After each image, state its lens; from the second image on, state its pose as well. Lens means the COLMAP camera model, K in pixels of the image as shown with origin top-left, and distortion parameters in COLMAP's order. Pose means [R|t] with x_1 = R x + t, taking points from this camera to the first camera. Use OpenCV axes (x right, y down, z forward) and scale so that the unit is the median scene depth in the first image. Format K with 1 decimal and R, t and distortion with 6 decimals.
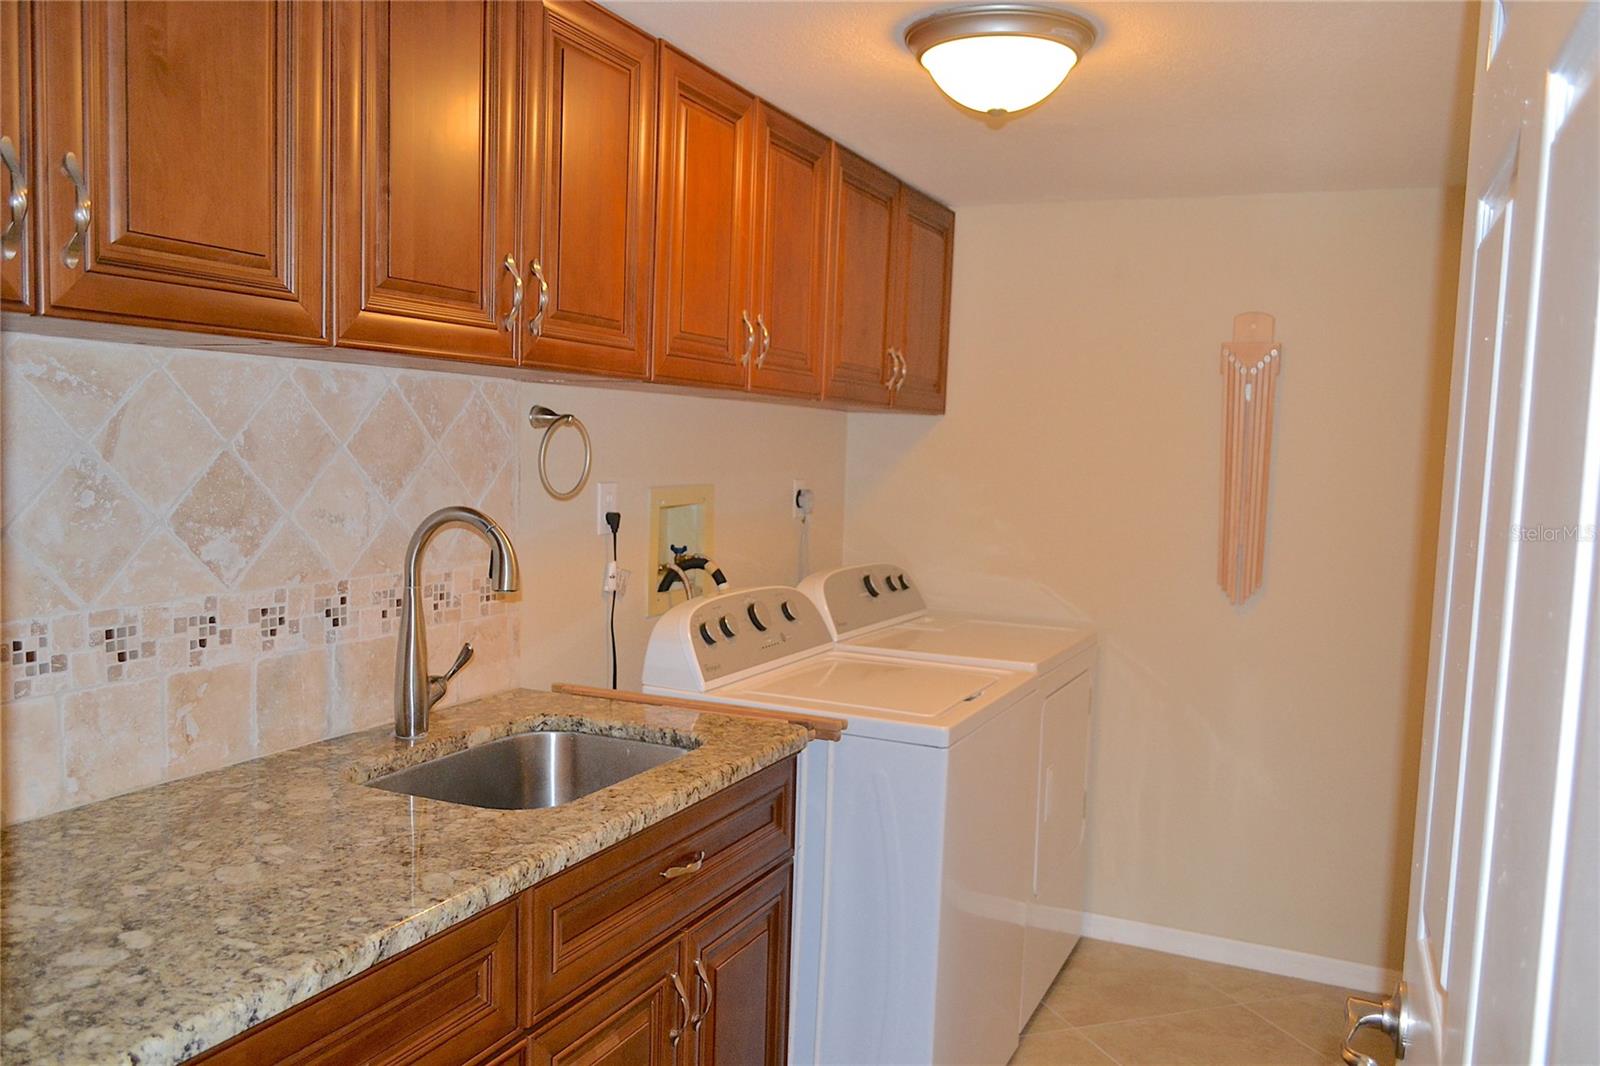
lens RADIAL K [[1267.6, 0, 799.7], [0, 1267.6, 542.9], [0, 0, 1]] dist [-0.010405, 0.004999]
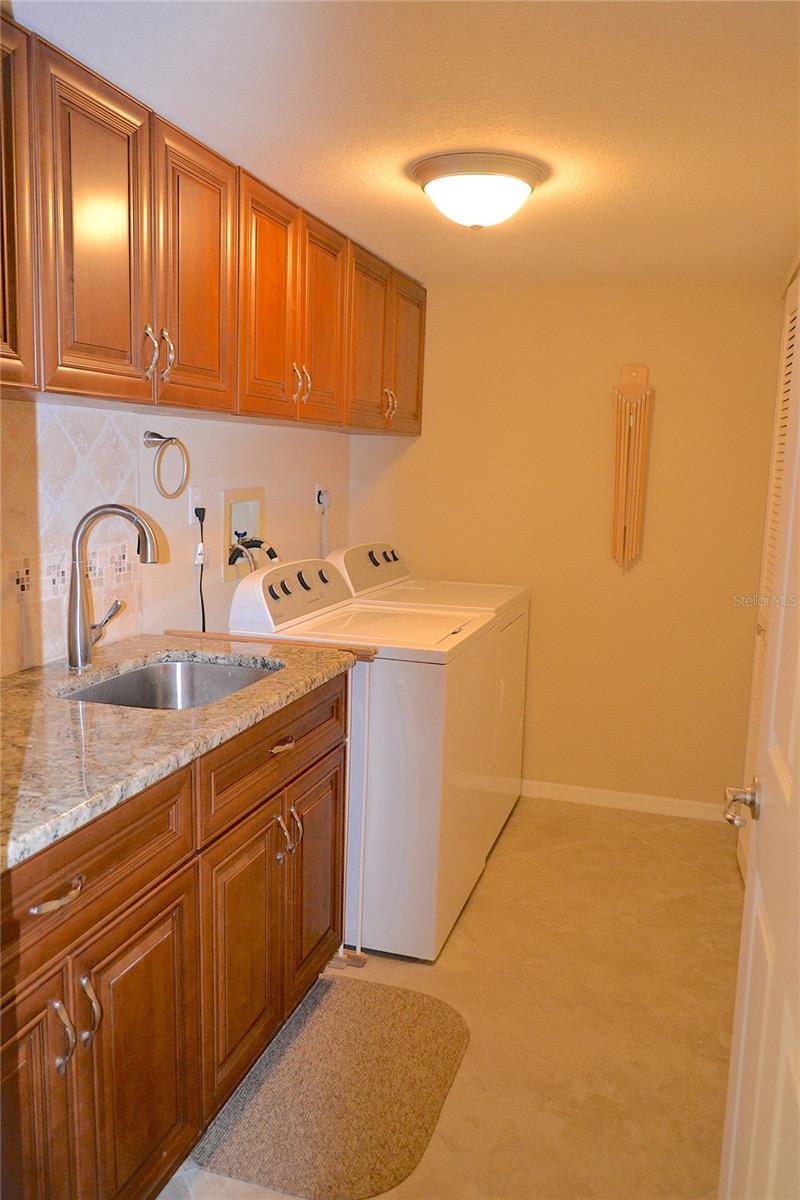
lens RADIAL K [[950.7, 0, 409.6], [0, 950.7, 595.0], [0, 0, 1]] dist [-0.010405, 0.004999]
pose [[0.990911, -0.023799, 0.132397, -0.075924], [0.014874, 0.997575, 0.067996, 0.005202], [-0.133694, -0.065408, 0.988862, -0.093316]]
